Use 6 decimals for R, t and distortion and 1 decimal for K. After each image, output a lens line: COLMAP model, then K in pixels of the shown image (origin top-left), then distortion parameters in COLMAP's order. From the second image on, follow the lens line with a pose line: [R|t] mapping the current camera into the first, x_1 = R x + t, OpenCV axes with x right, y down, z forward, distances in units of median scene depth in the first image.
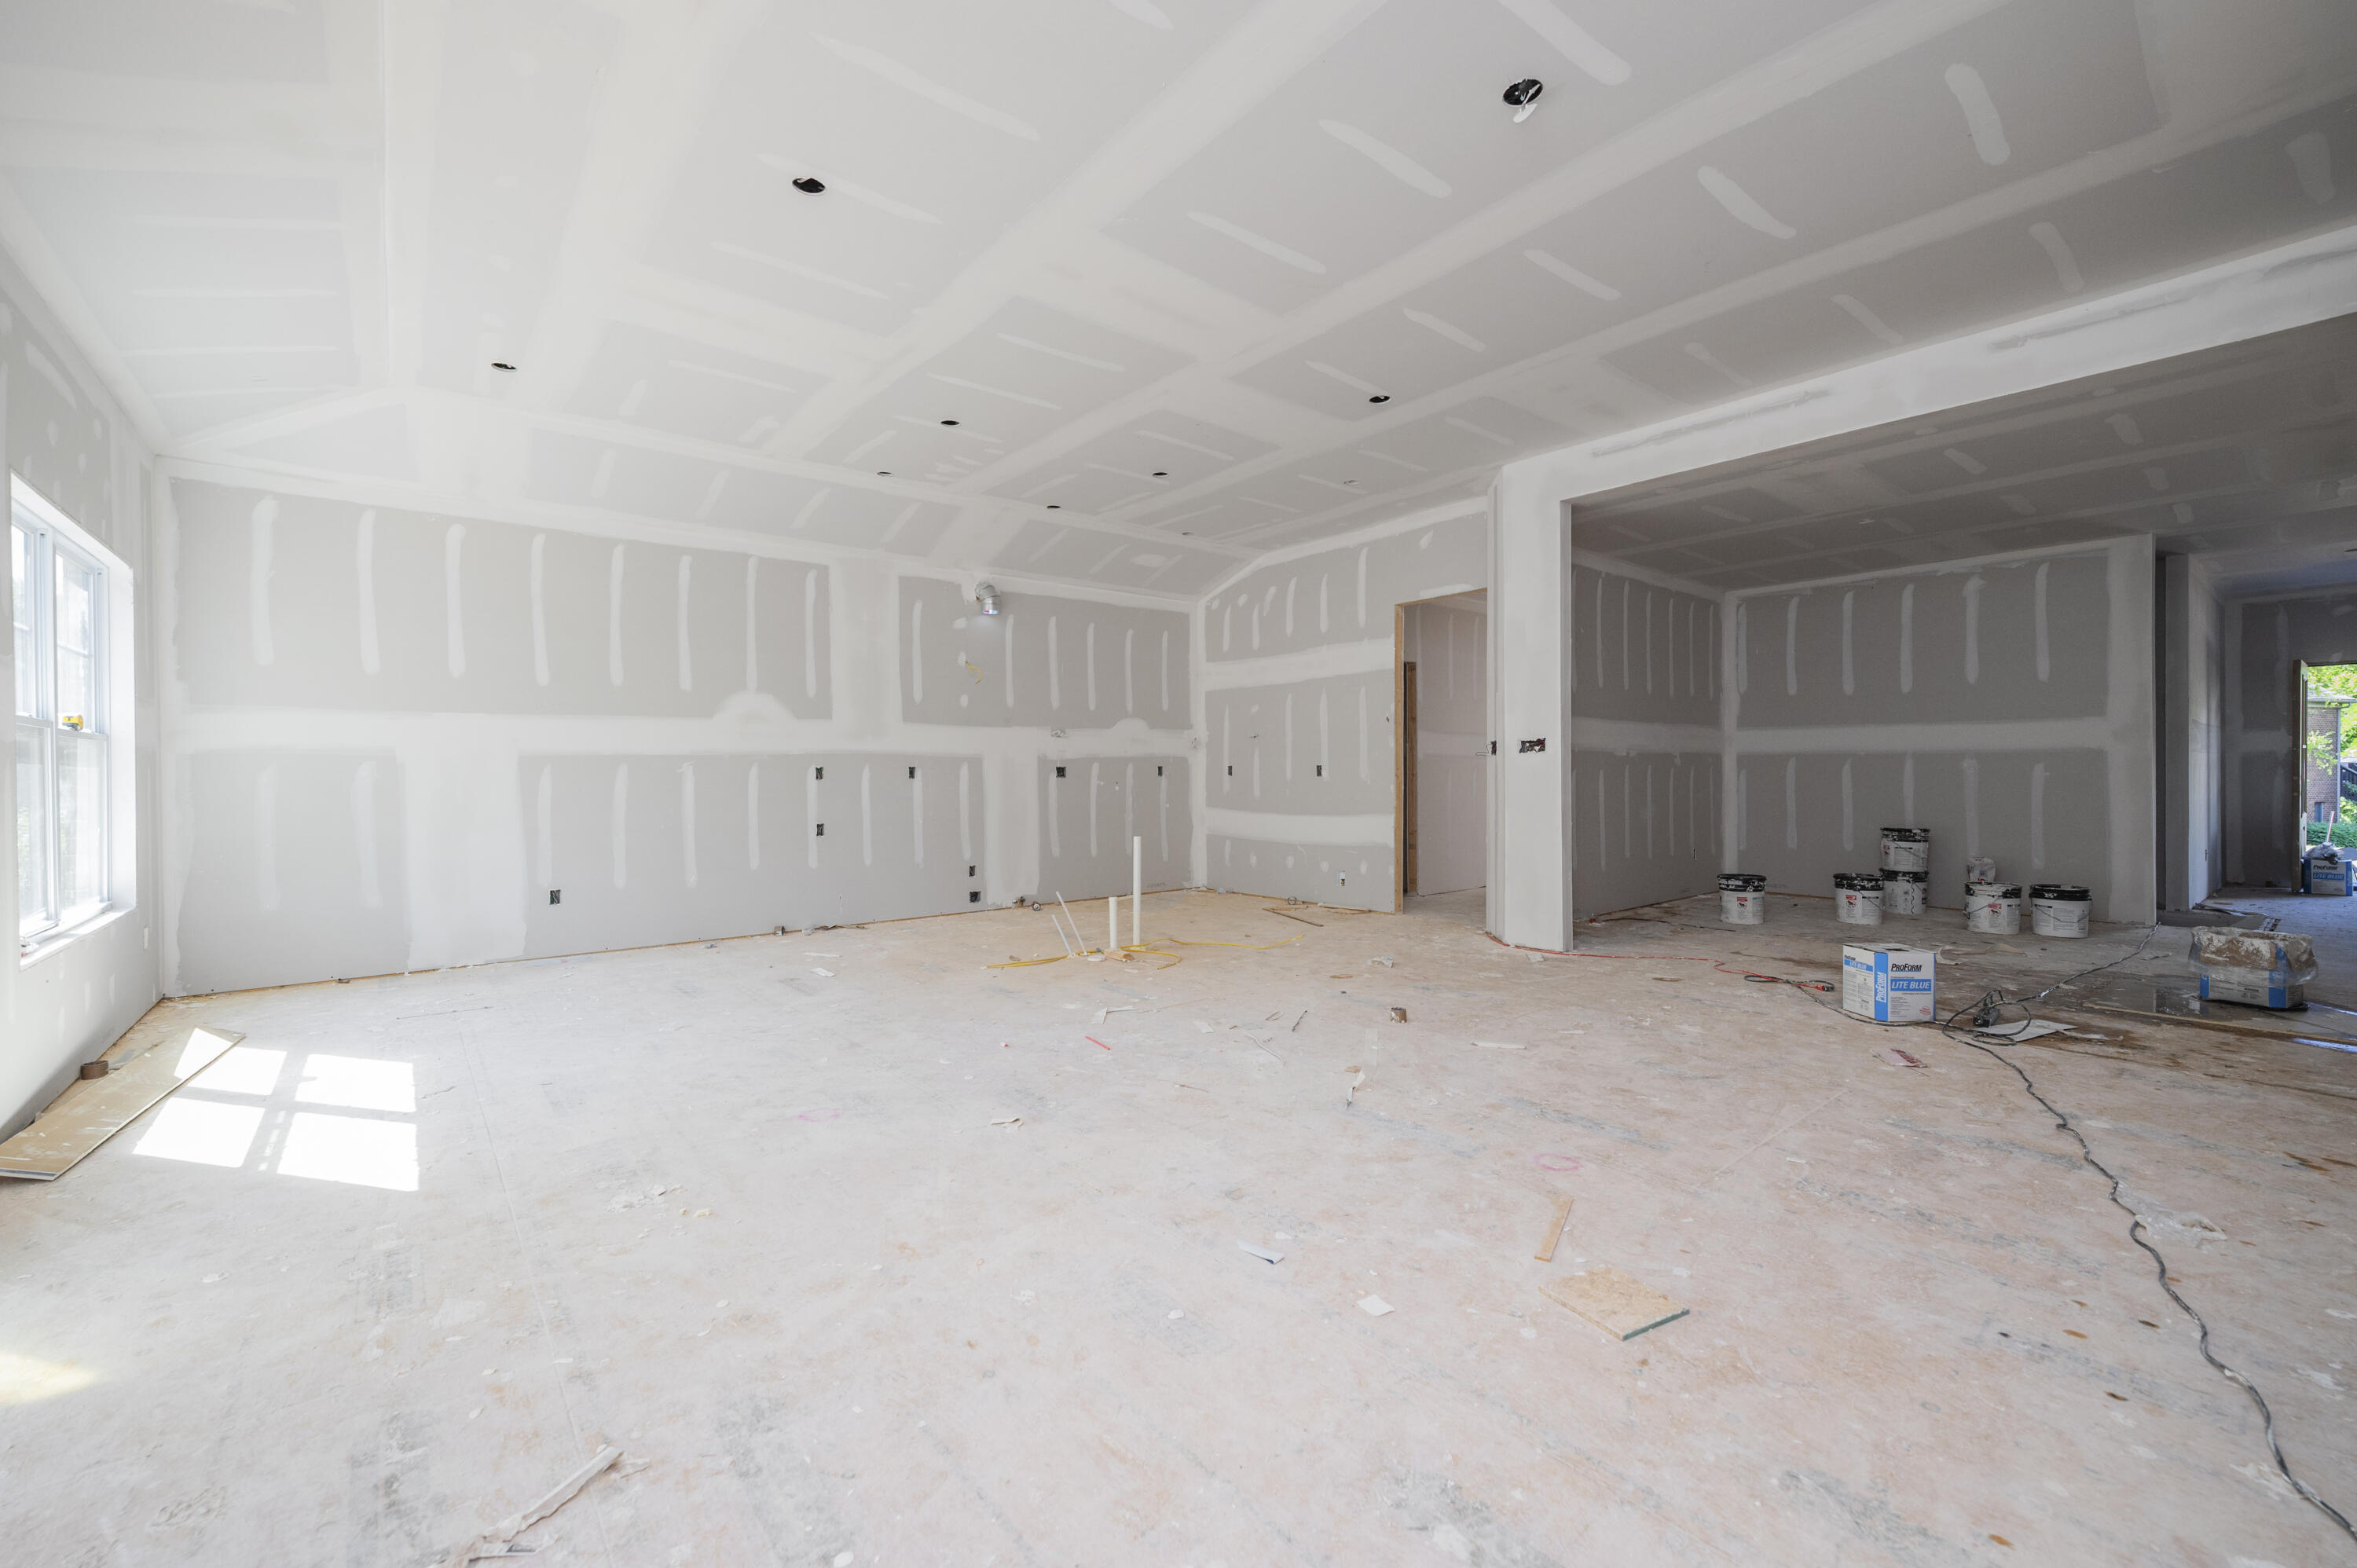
lens RADIAL K [[955.3, 0, 1174.6], [0, 955.3, 783.8], [0, 0, 1]] dist [0.005747, 0.000469]
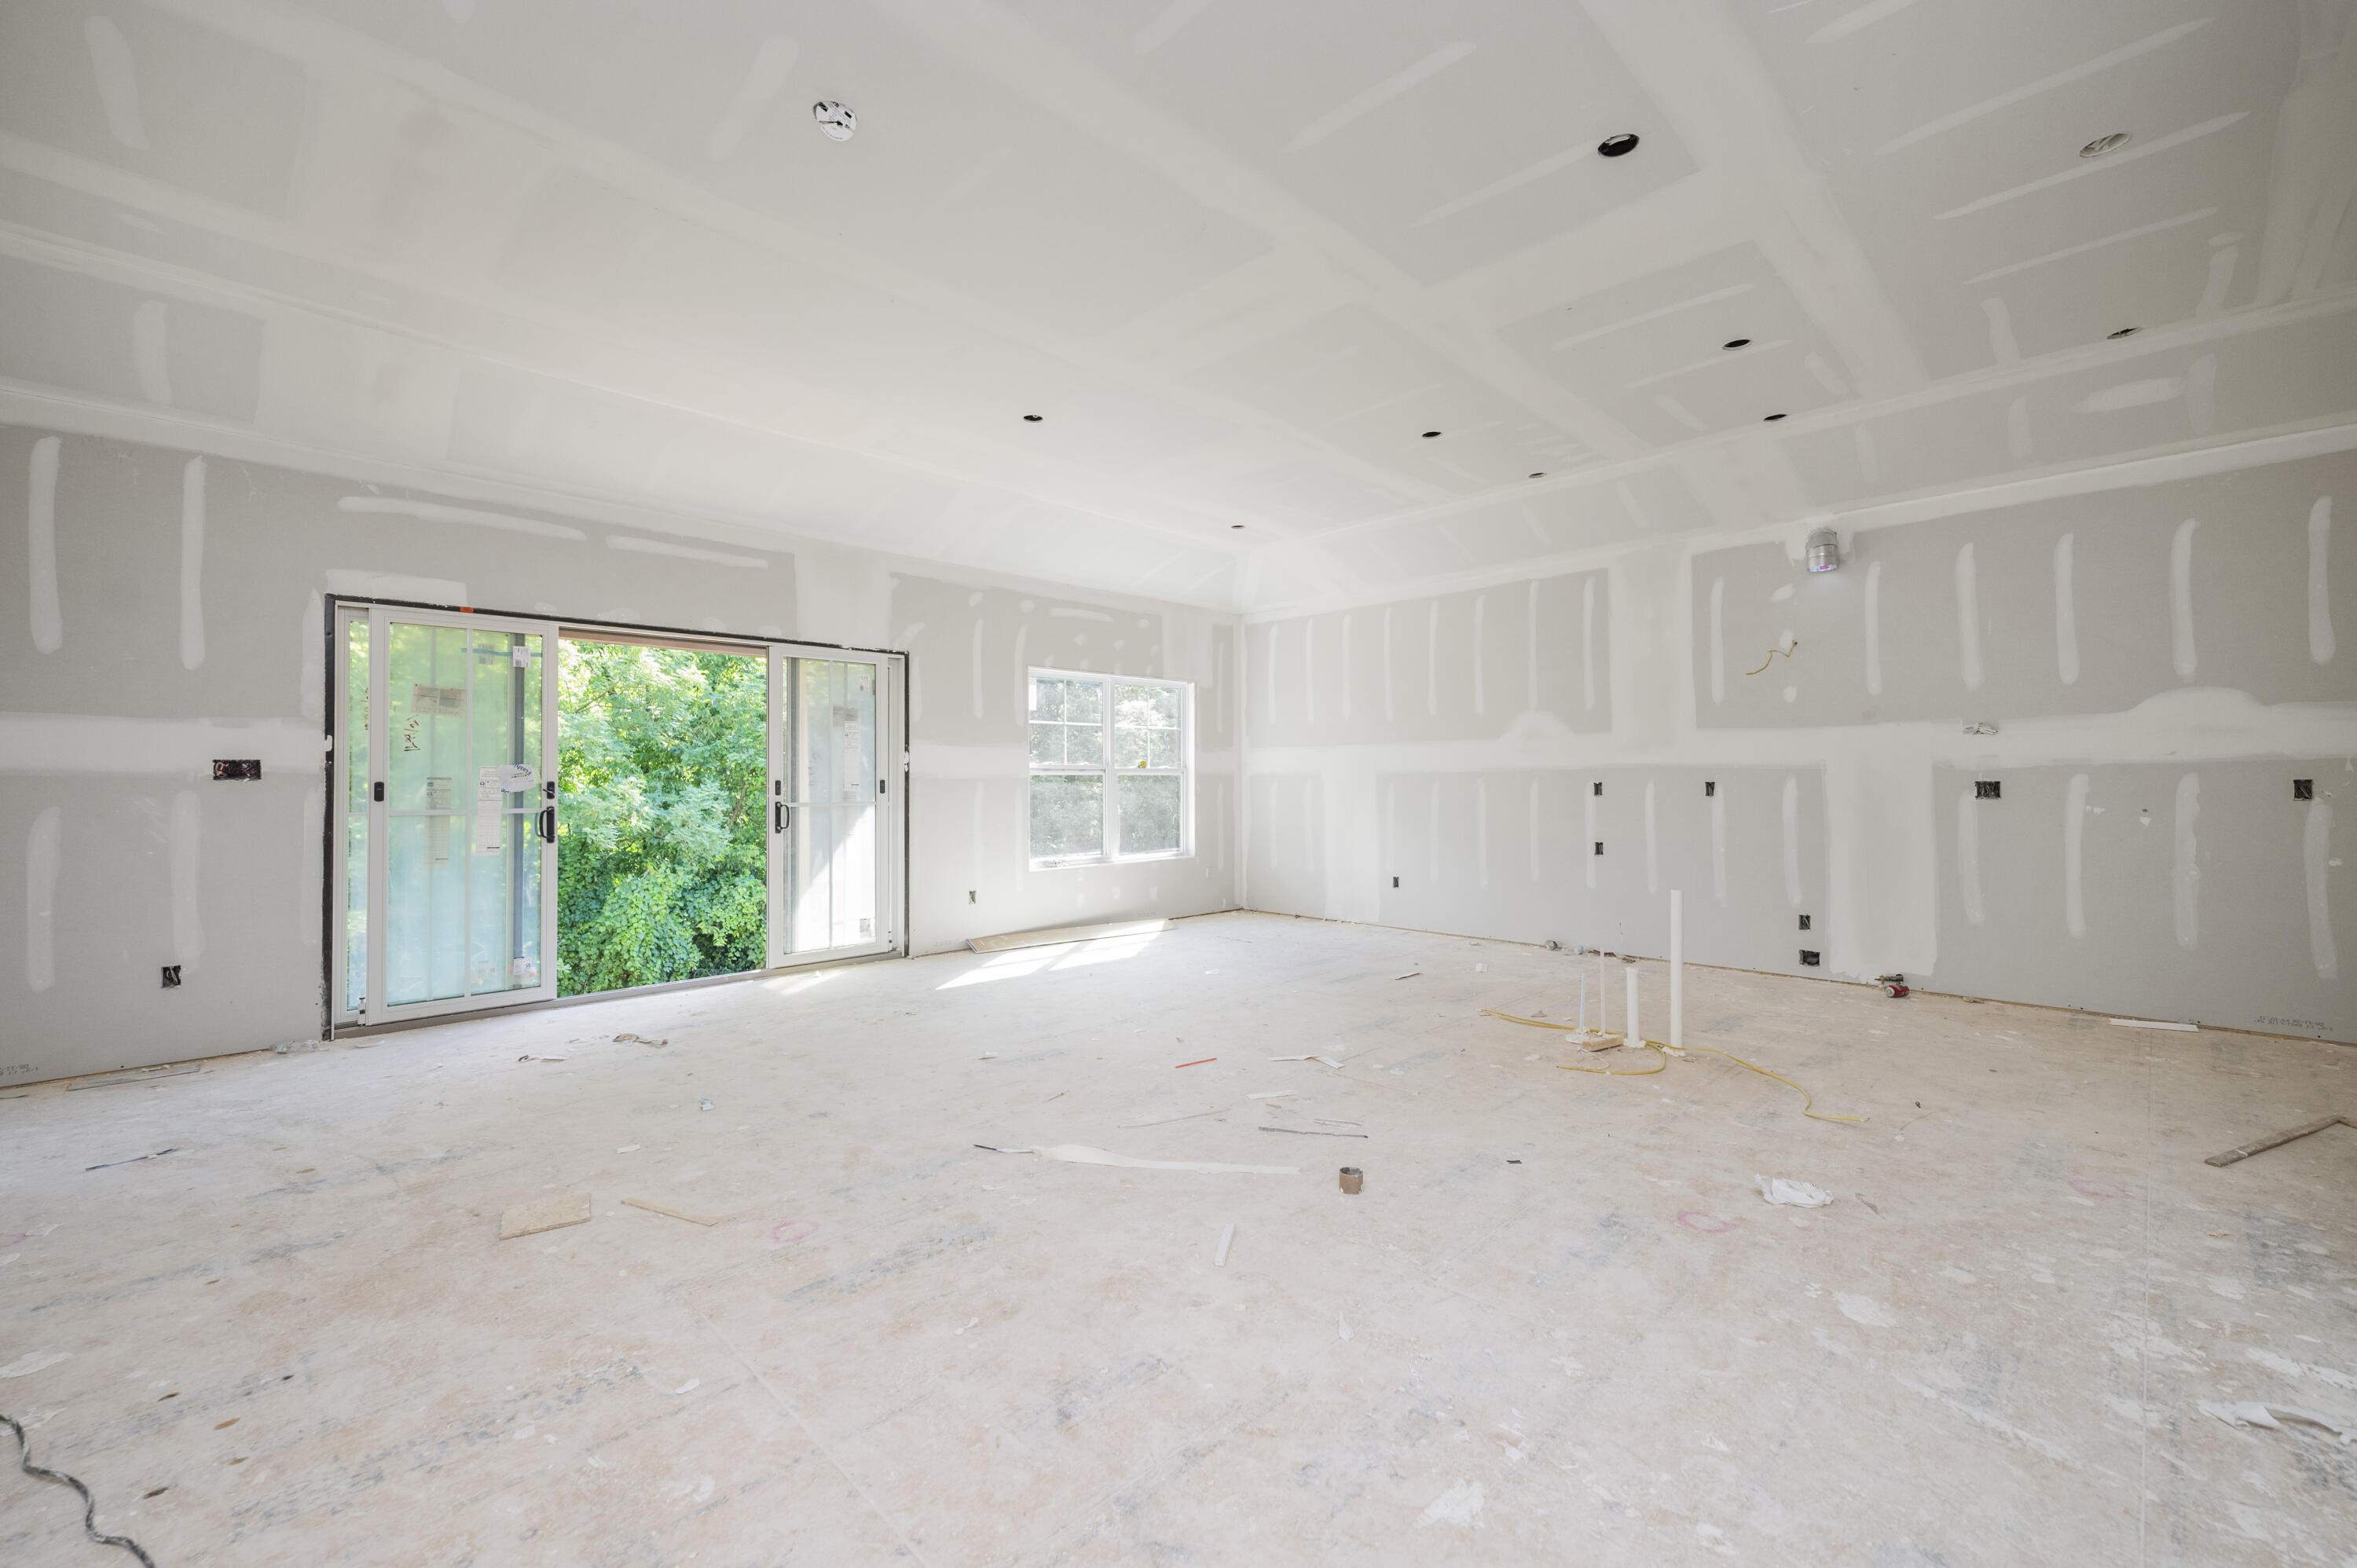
lens RADIAL K [[955.3, 0, 1183.5], [0, 955.3, 769.8], [0, 0, 1]] dist [0.005747, 0.000469]
pose [[0.101617, -0.004987, -0.994811, 0.637230], [-0.005480, 0.999969, -0.005572, -0.027010], [0.994809, 0.006018, 0.101587, 0.590505]]
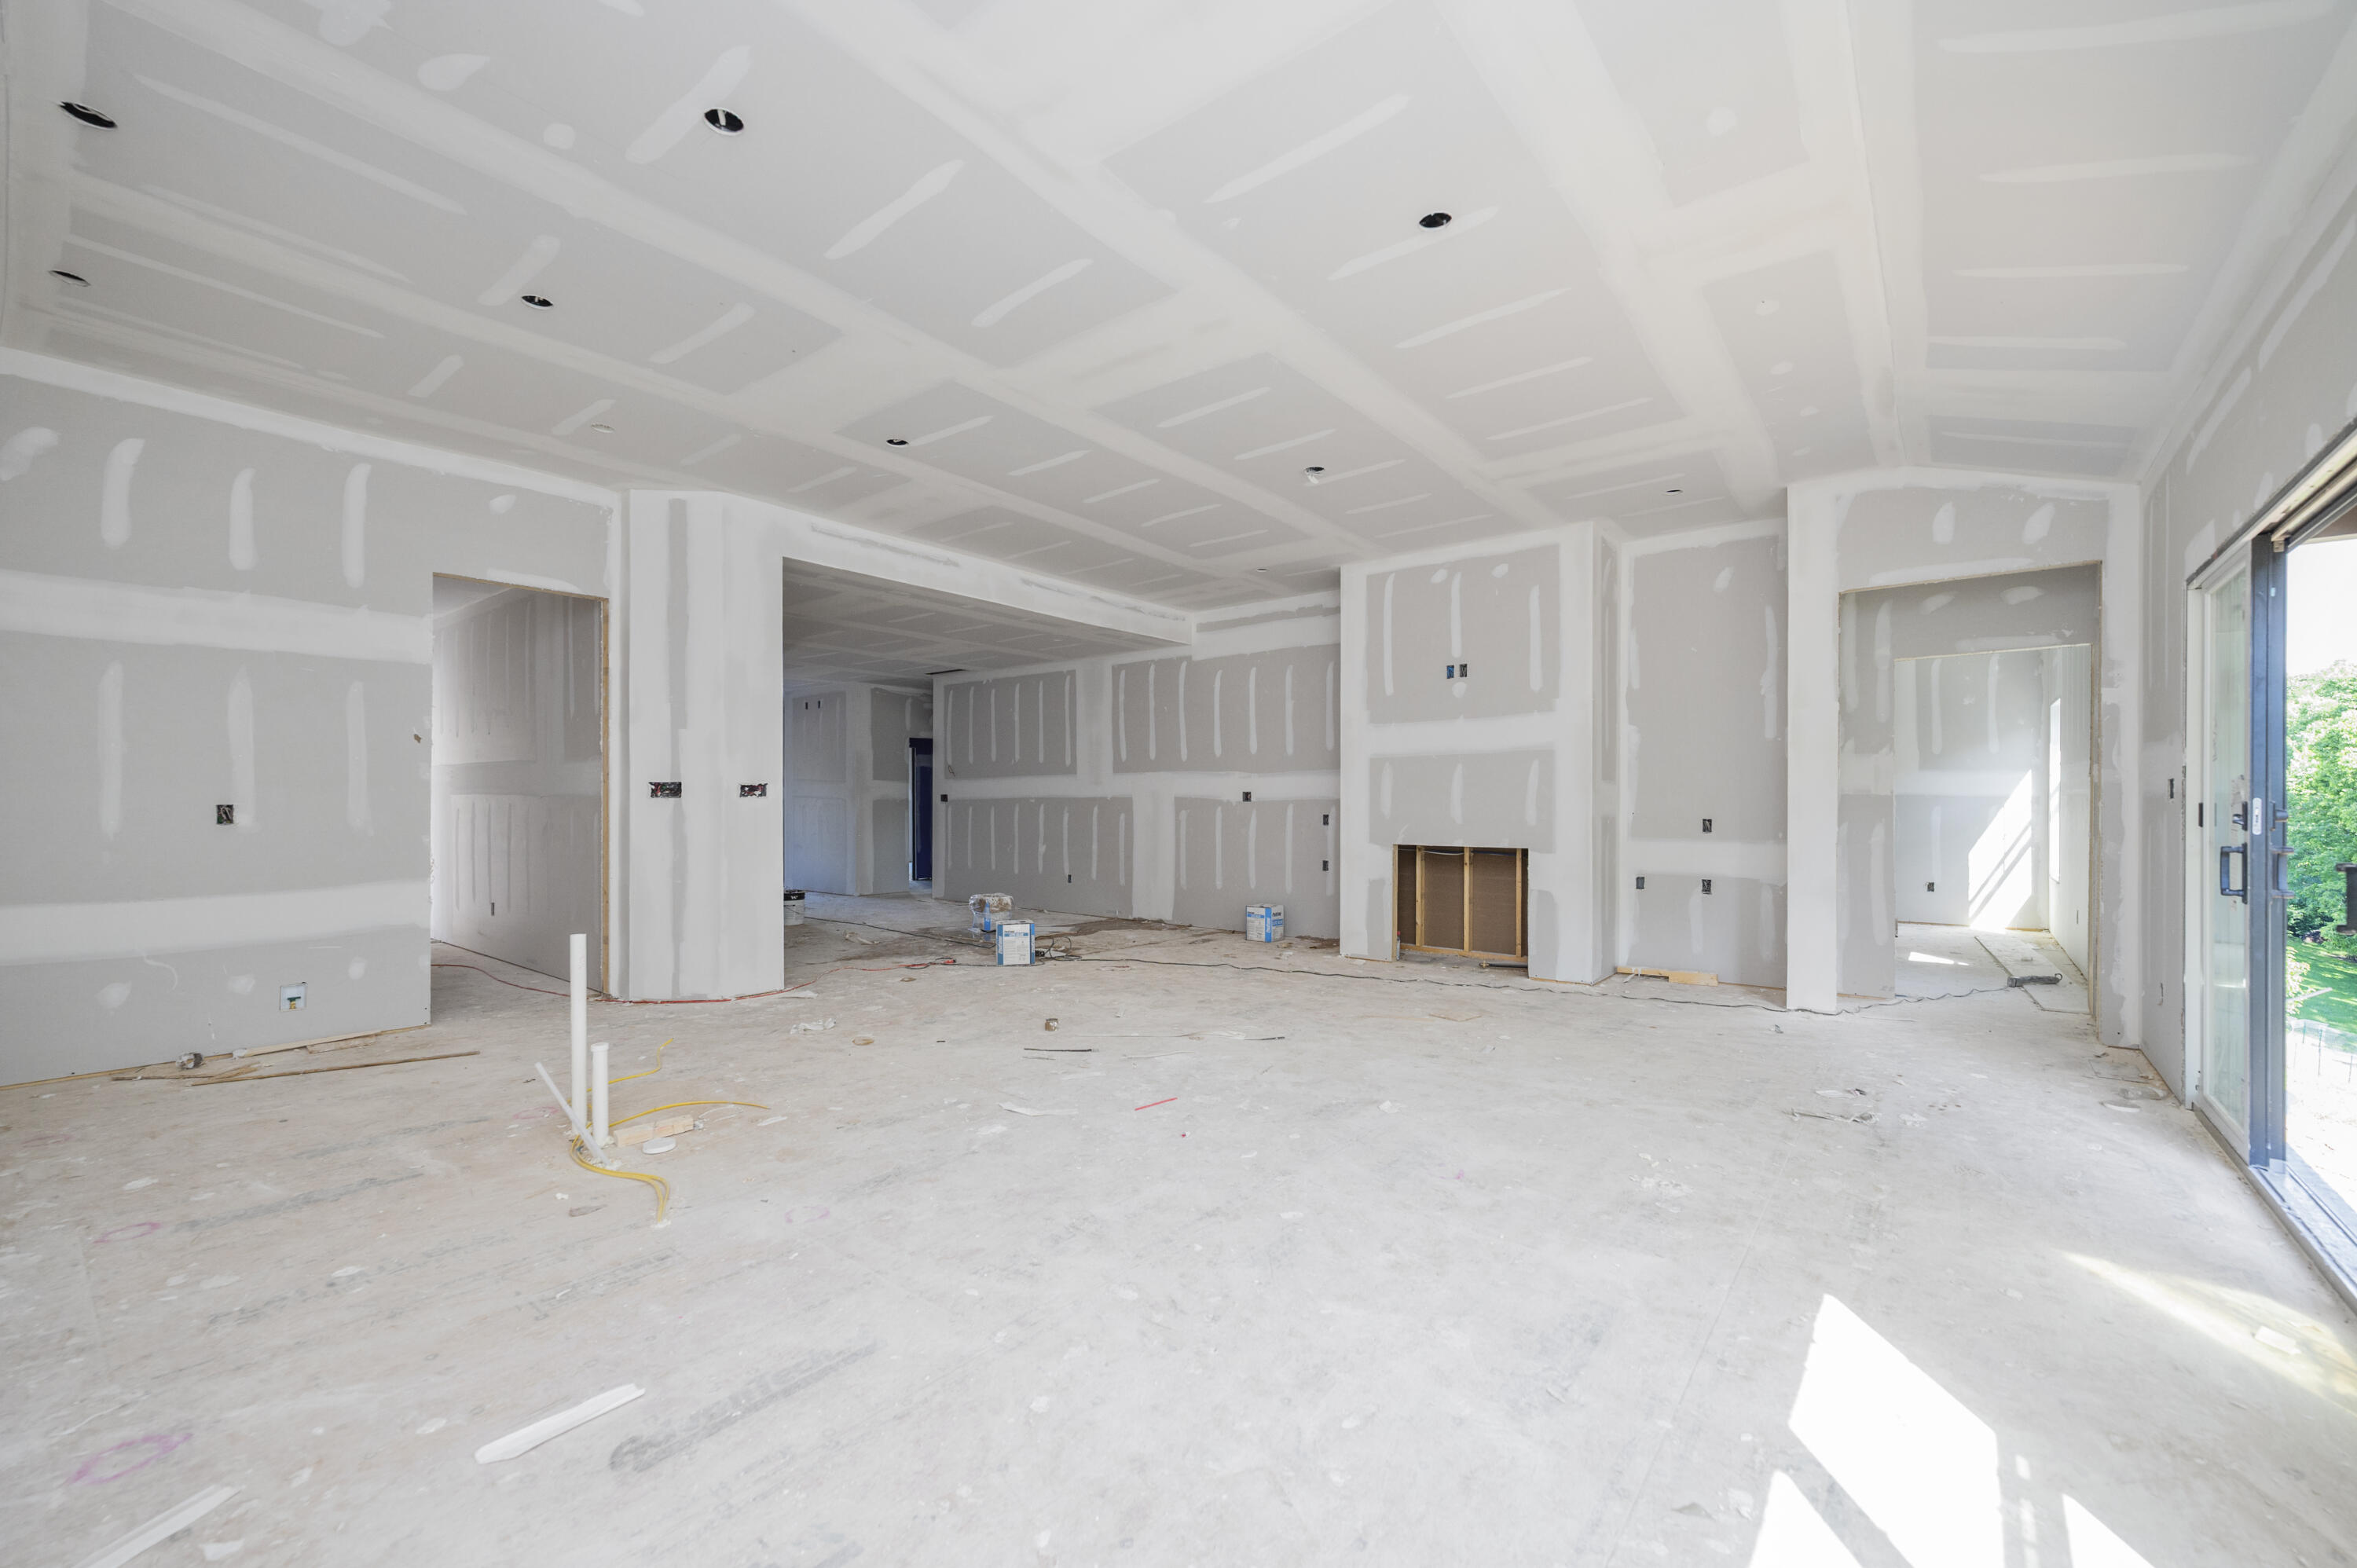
lens RADIAL K [[955.3, 0, 1160.3], [0, 955.3, 810.5], [0, 0, 1]] dist [0.005747, 0.000469]
pose [[-0.194937, -0.000543, 0.980816, -0.690818], [0.006510, 0.999977, 0.001847, -0.018413], [-0.980794, 0.006745, -0.194929, 0.794237]]
